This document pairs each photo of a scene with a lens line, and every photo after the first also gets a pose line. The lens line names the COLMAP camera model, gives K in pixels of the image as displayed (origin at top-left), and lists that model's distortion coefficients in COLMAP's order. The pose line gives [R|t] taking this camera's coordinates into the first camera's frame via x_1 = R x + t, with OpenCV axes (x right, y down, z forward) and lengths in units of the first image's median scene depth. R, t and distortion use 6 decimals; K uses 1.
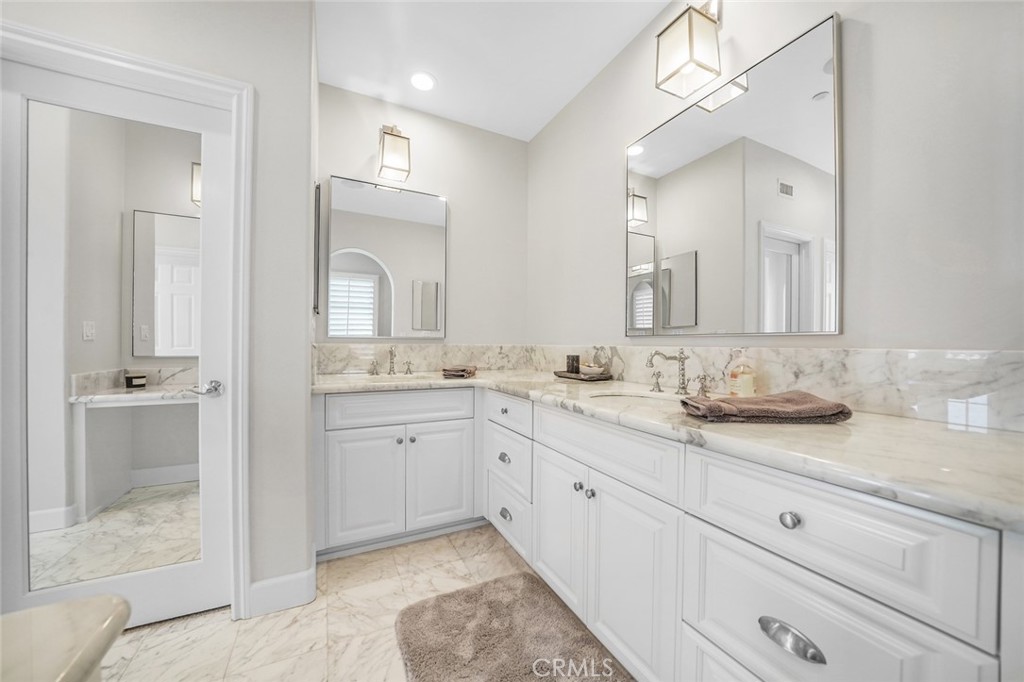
lens RADIAL K [[419.2, 0, 514.9], [0, 419.2, 347.3], [0, 0, 1]] dist [0.000422, -0.000033]
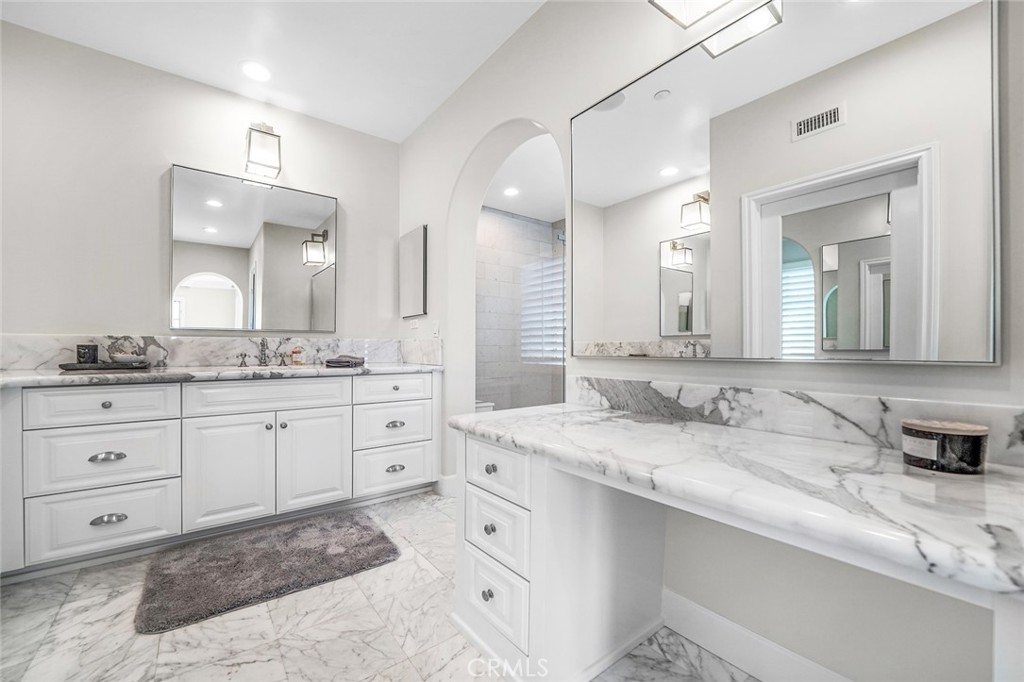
lens RADIAL K [[419.2, 0, 514.9], [0, 419.2, 347.3], [0, 0, 1]] dist [0.000422, -0.000033]
pose [[-0.260207, -0.006421, 0.965532, -1.181185], [0.002961, 0.999968, 0.007448, 0.024995], [-0.965548, 0.004797, -0.260179, 0.417329]]
